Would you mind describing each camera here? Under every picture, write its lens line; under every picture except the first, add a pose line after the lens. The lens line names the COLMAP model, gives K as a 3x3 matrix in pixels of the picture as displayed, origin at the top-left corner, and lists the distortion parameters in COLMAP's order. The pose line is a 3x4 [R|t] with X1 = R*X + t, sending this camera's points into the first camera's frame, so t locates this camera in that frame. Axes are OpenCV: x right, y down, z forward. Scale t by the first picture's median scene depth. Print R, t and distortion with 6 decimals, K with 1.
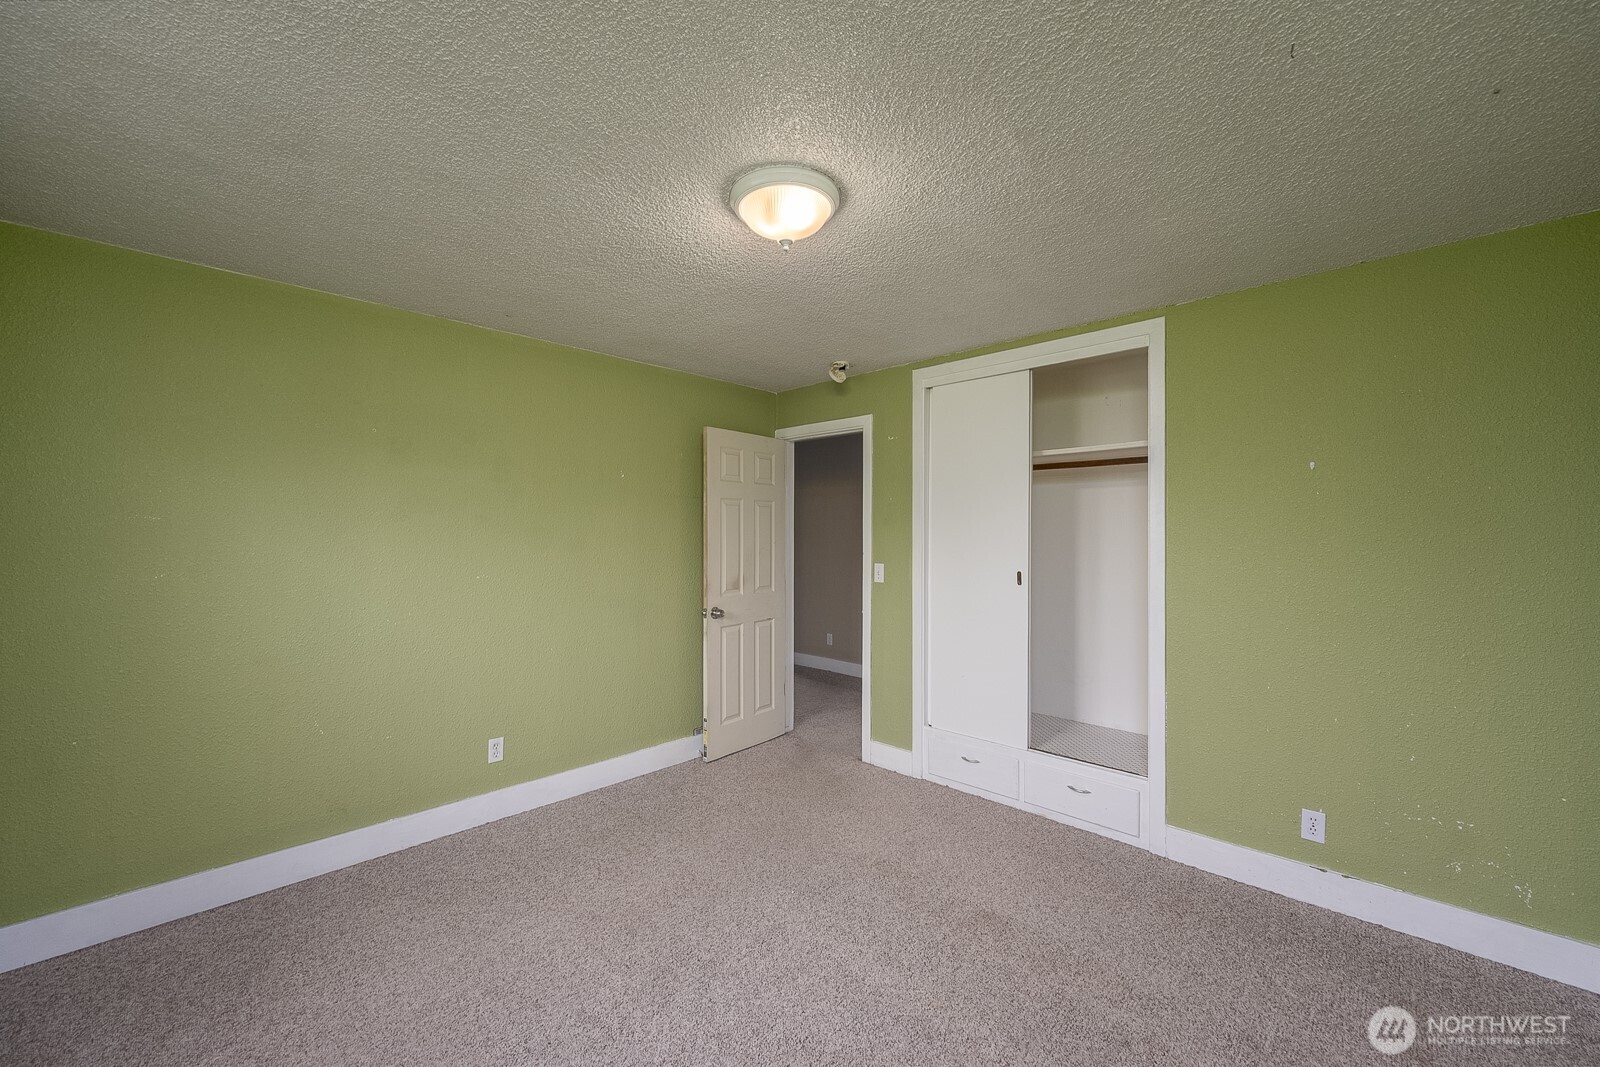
lens RADIAL K [[629.2, 0, 800.0], [0, 629.2, 533.5], [0, 0, 1]] dist [0.000413, -0.000015]
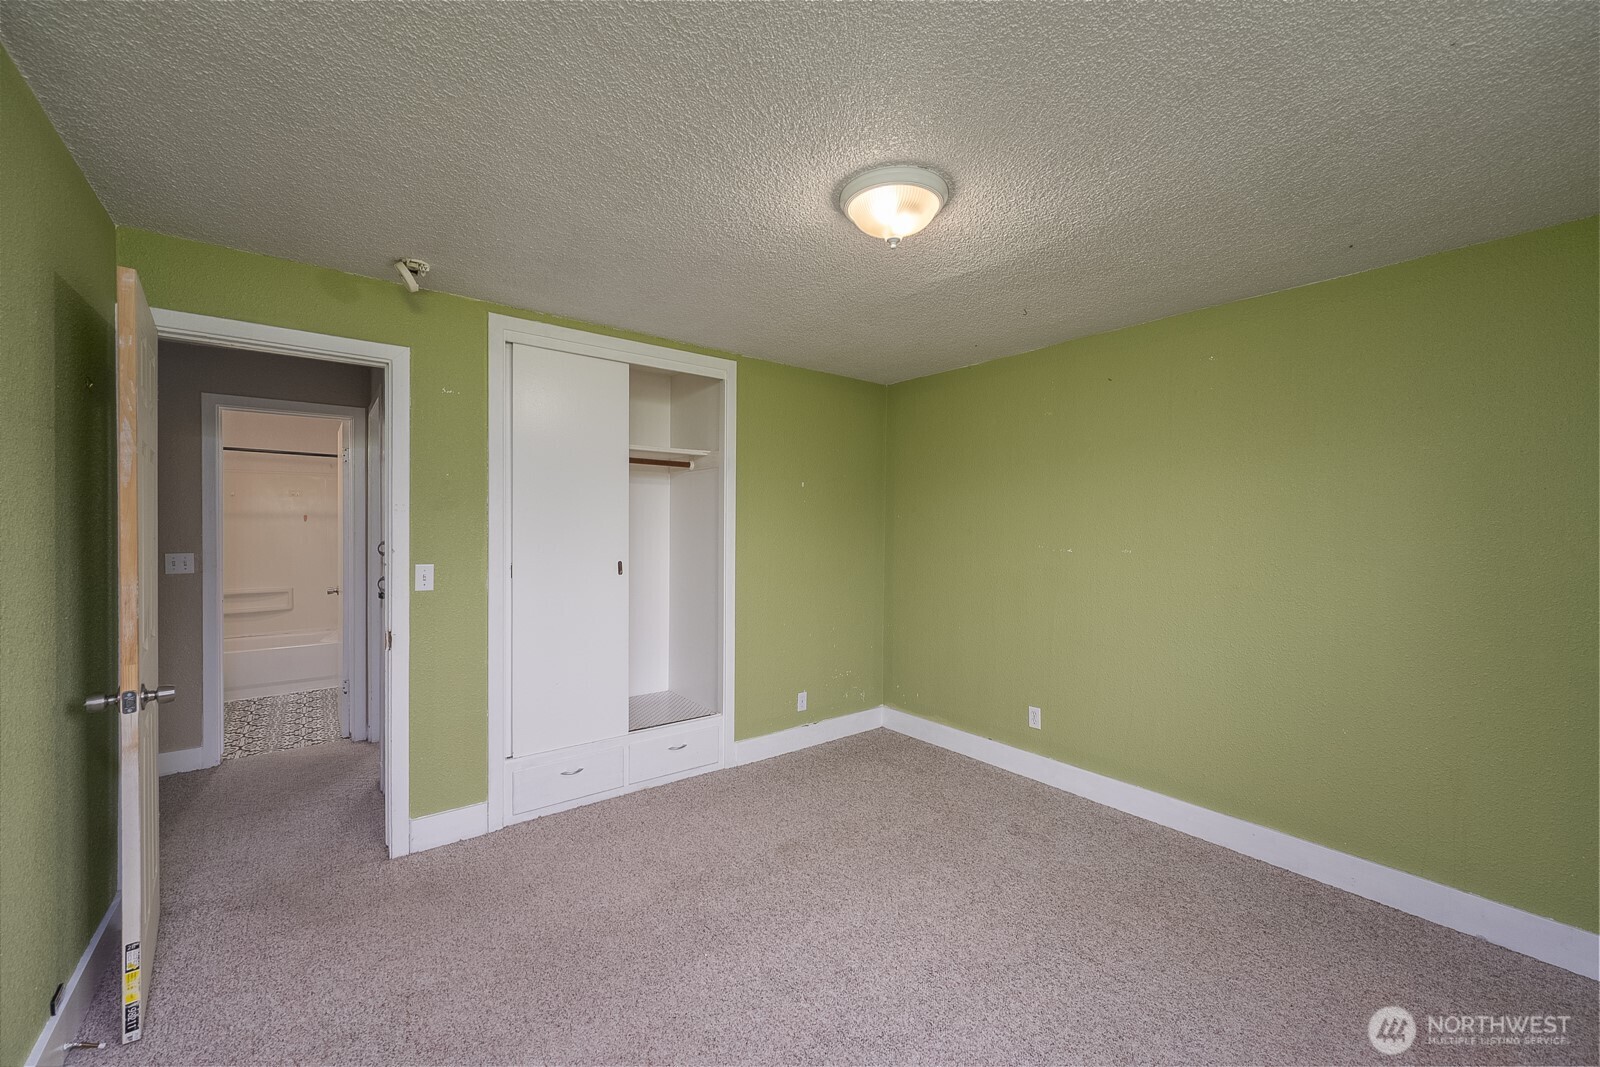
lens RADIAL K [[629.2, 0, 800.0], [0, 629.2, 533.5], [0, 0, 1]] dist [0.000413, -0.000015]
pose [[0.135688, -0.009704, 0.990704, -0.615388], [-0.011482, 0.999869, 0.011366, 0.000613], [-0.990685, -0.012917, 0.135559, 0.581998]]
